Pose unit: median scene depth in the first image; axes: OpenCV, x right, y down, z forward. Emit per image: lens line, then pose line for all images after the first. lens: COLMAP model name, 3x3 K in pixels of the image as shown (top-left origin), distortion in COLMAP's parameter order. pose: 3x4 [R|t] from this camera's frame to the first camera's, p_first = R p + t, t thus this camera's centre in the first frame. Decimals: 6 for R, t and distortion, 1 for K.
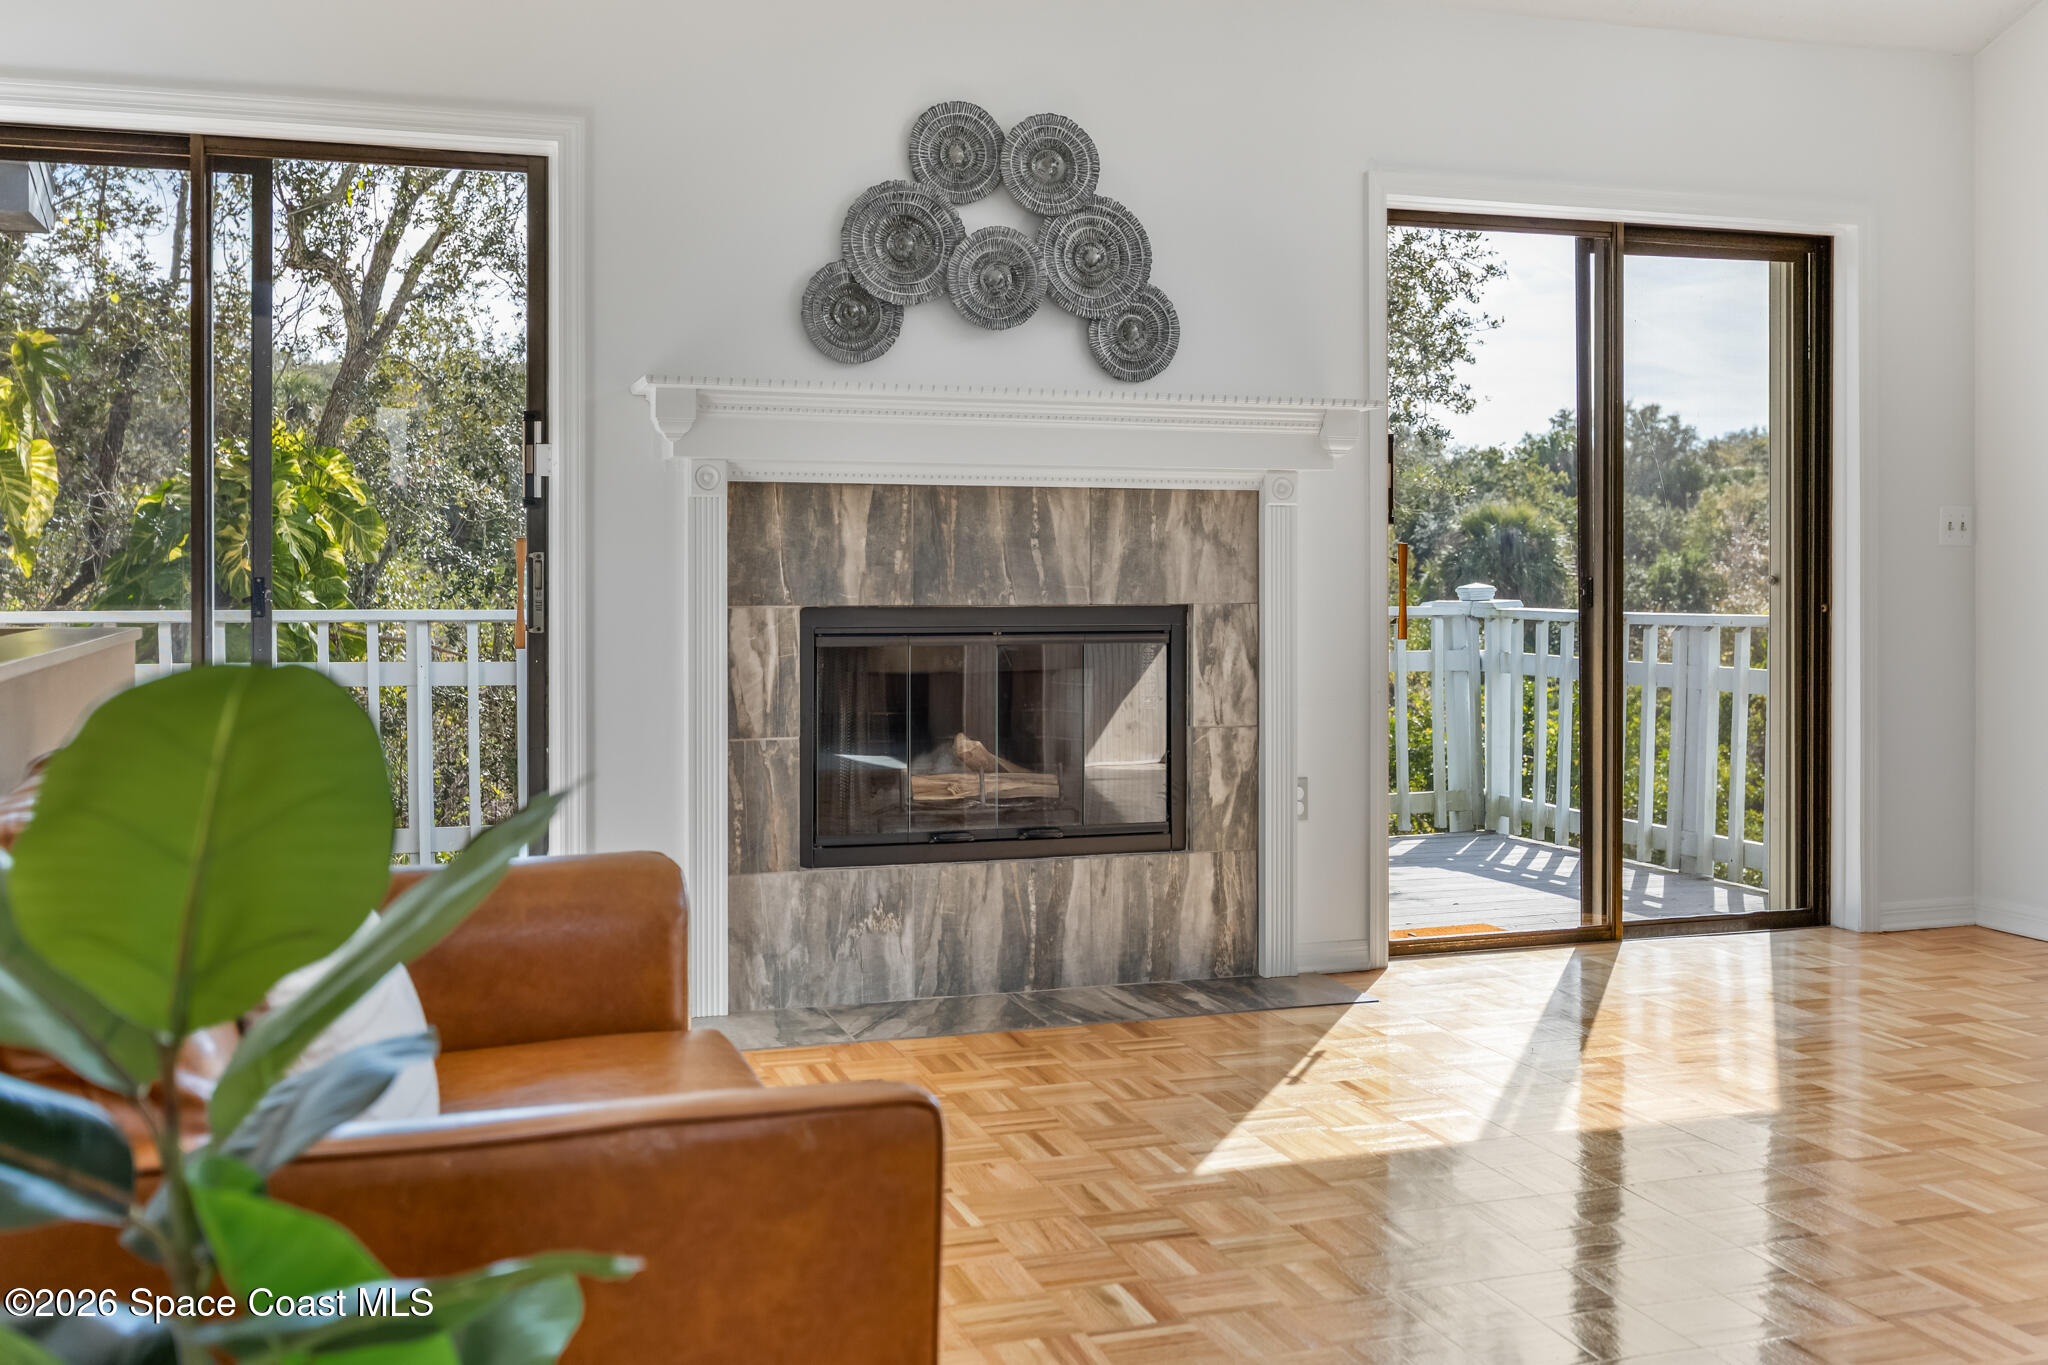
lens RADIAL K [[2015.1, 0, 1030.9], [0, 2015.1, 584.5], [0, 0, 1]] dist [0.006993, 0.000000]
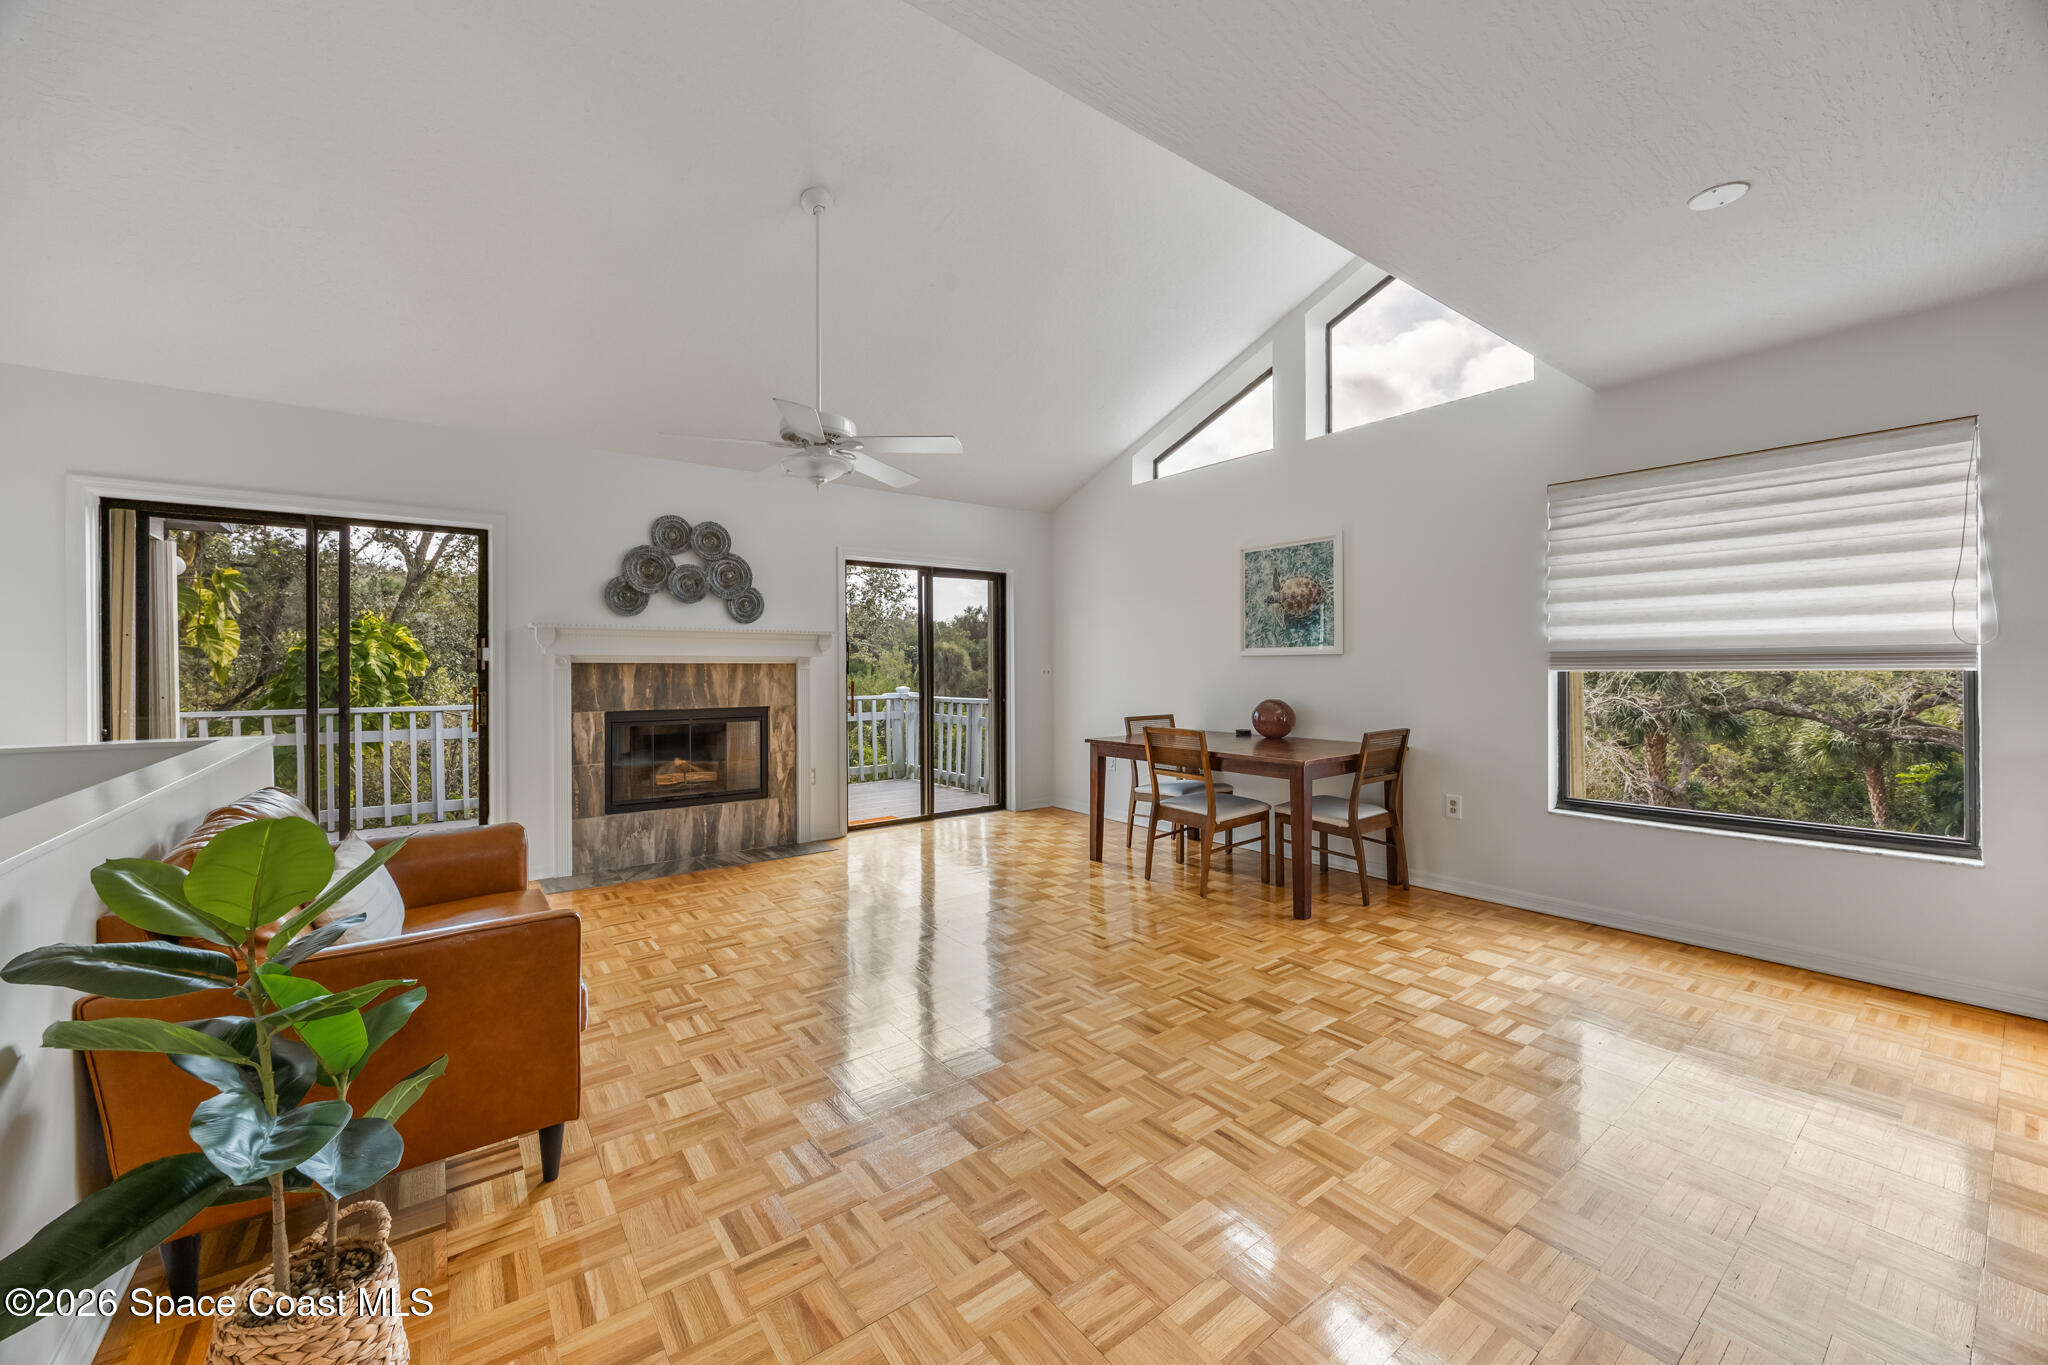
lens RADIAL K [[786.7, 0, 1019.1], [0, 786.7, 669.7], [0, 0, 1]] dist [0.001016, -0.000226]
pose [[0.946380, -0.005486, 0.323010, 0.058038], [0.008149, 0.999943, -0.006894, -0.029860], [-0.322954, 0.009157, 0.946370, -0.102895]]
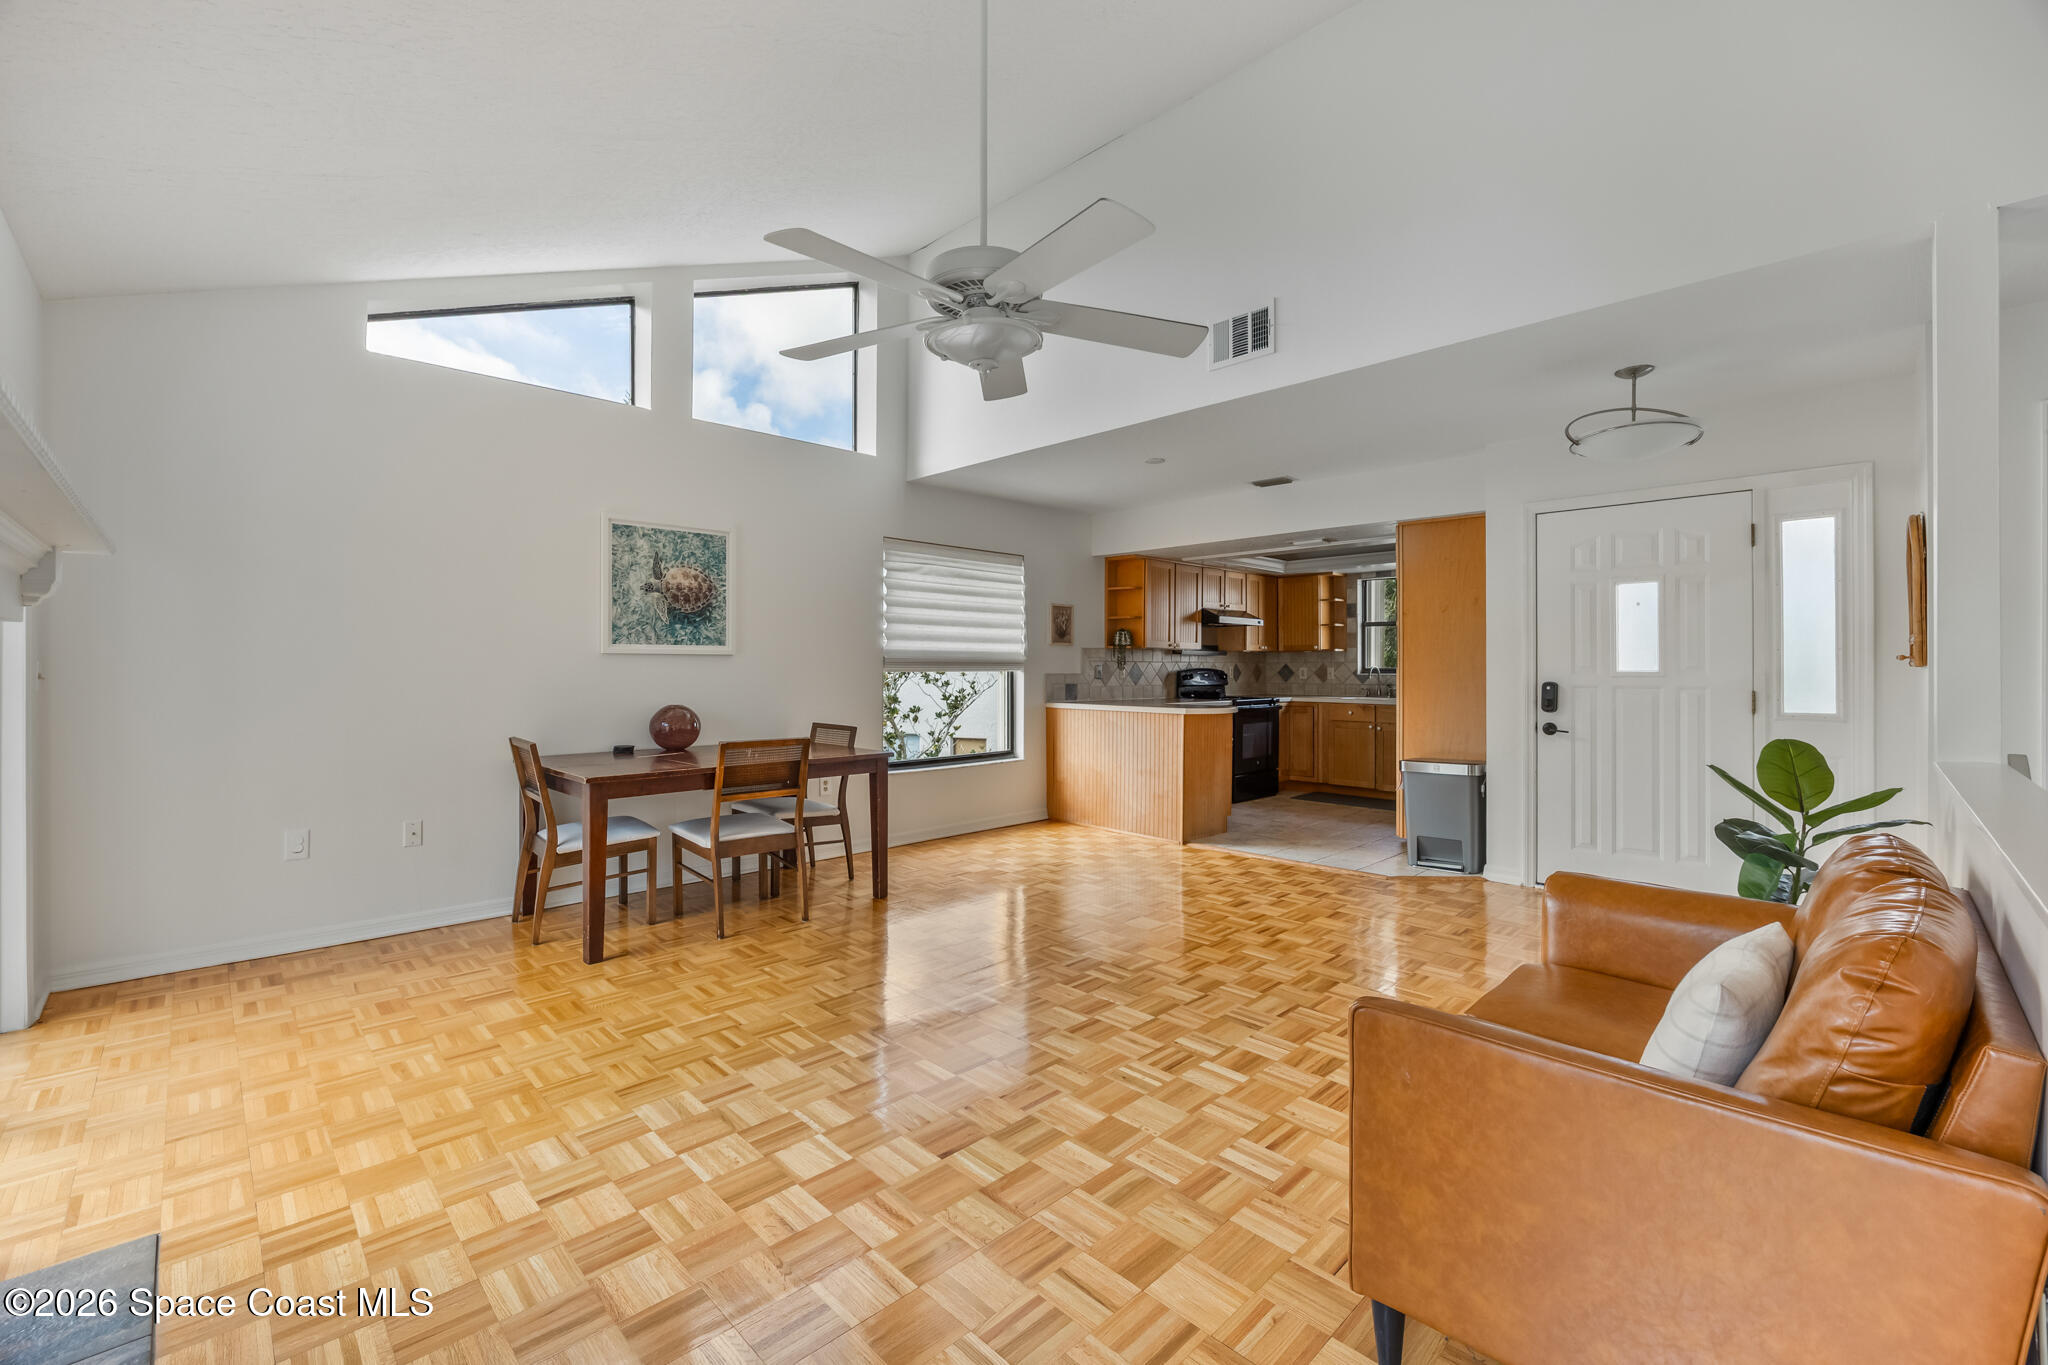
lens RADIAL K [[849.9, 0, 1022.8], [0, 849.9, 679.2], [0, 0, 1]] dist [-0.000396, -0.000007]
pose [[-0.442042, -0.021012, 0.896748, -0.599551], [0.000606, 0.999718, 0.023723, -0.058522], [-0.896994, 0.011030, -0.441904, 1.465334]]
